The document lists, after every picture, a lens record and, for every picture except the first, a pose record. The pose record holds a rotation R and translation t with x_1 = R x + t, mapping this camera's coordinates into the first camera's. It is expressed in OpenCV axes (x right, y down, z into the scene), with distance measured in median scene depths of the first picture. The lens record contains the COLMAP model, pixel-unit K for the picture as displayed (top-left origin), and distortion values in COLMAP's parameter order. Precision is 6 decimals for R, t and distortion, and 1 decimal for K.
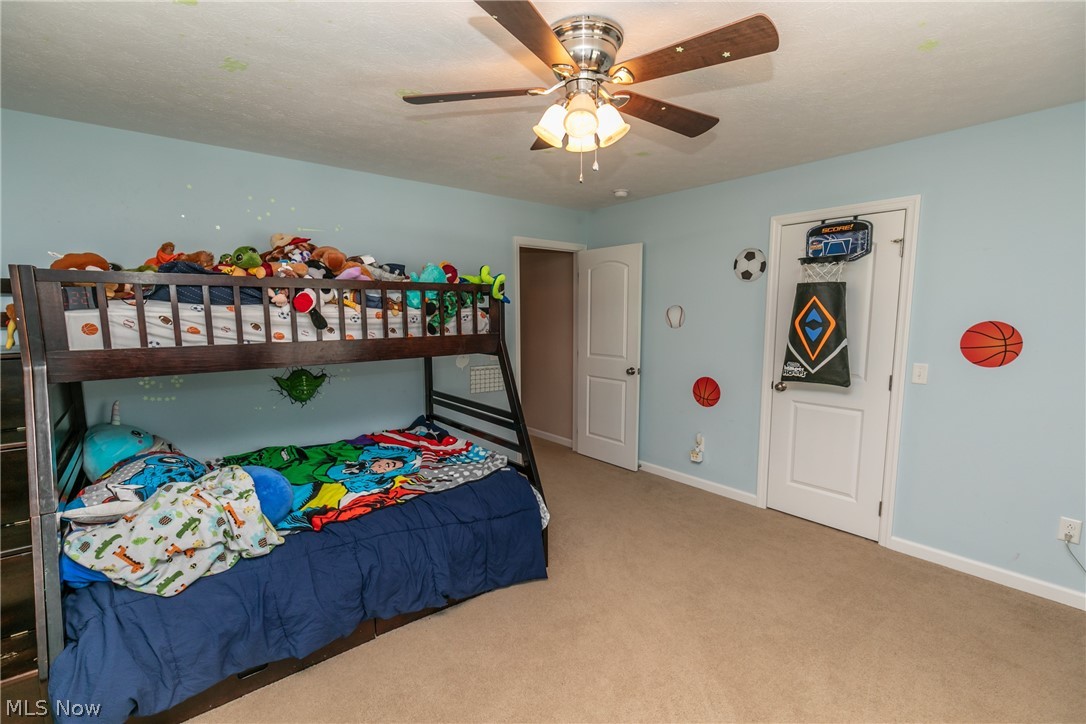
lens RADIAL K [[483.4, 0, 544.9], [0, 483.4, 360.9], [0, 0, 1]] dist [0.000128, -0.001182]
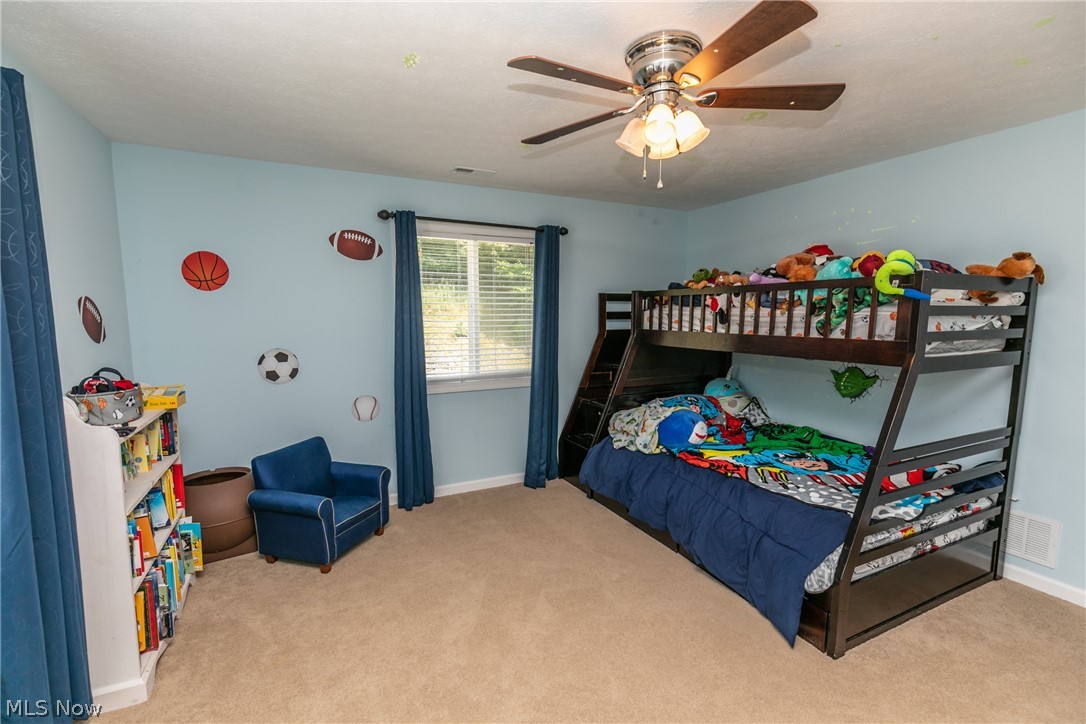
lens RADIAL K [[483.4, 0, 543.5], [0, 483.4, 366.9], [0, 0, 1]] dist [0.000128, -0.001182]
pose [[-0.236505, 0.111351, -0.965229, 0.840814], [-0.101426, 0.985155, 0.138502, -0.074847], [0.966322, 0.130656, -0.221700, 0.743349]]
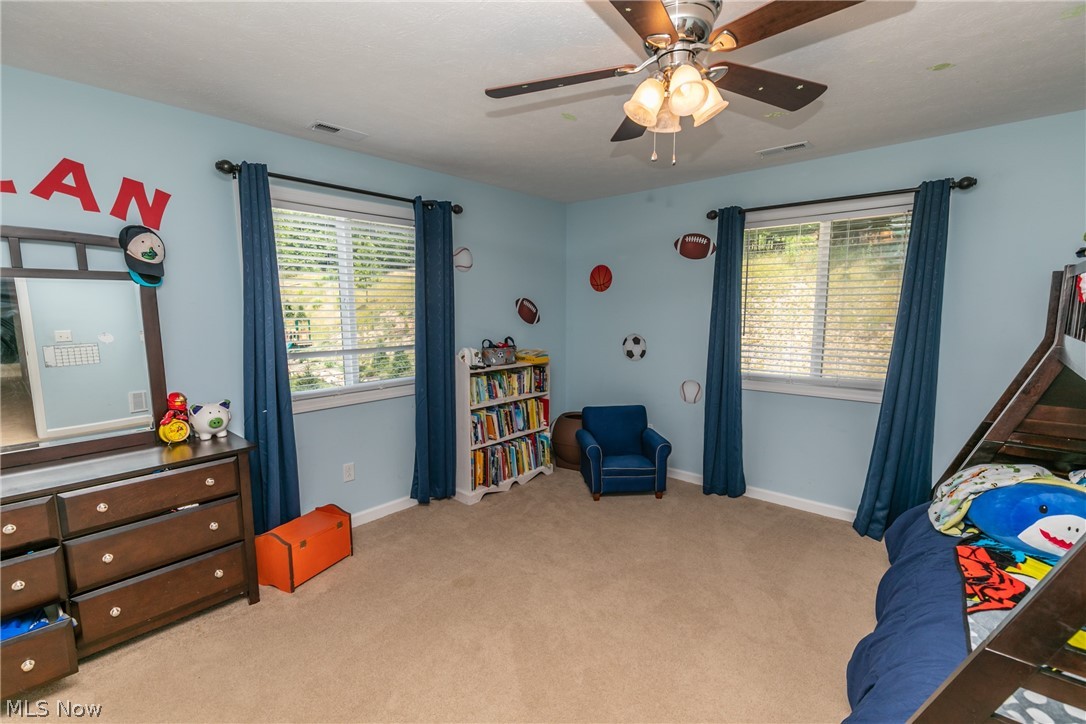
lens RADIAL K [[483.4, 0, 541.6], [0, 483.4, 367.5], [0, 0, 1]] dist [0.000128, -0.001182]
pose [[-0.989455, 0.022833, -0.143026, 0.328680], [-0.010260, 0.973966, 0.226463, -0.137683], [0.144473, 0.225542, -0.963462, 1.372062]]
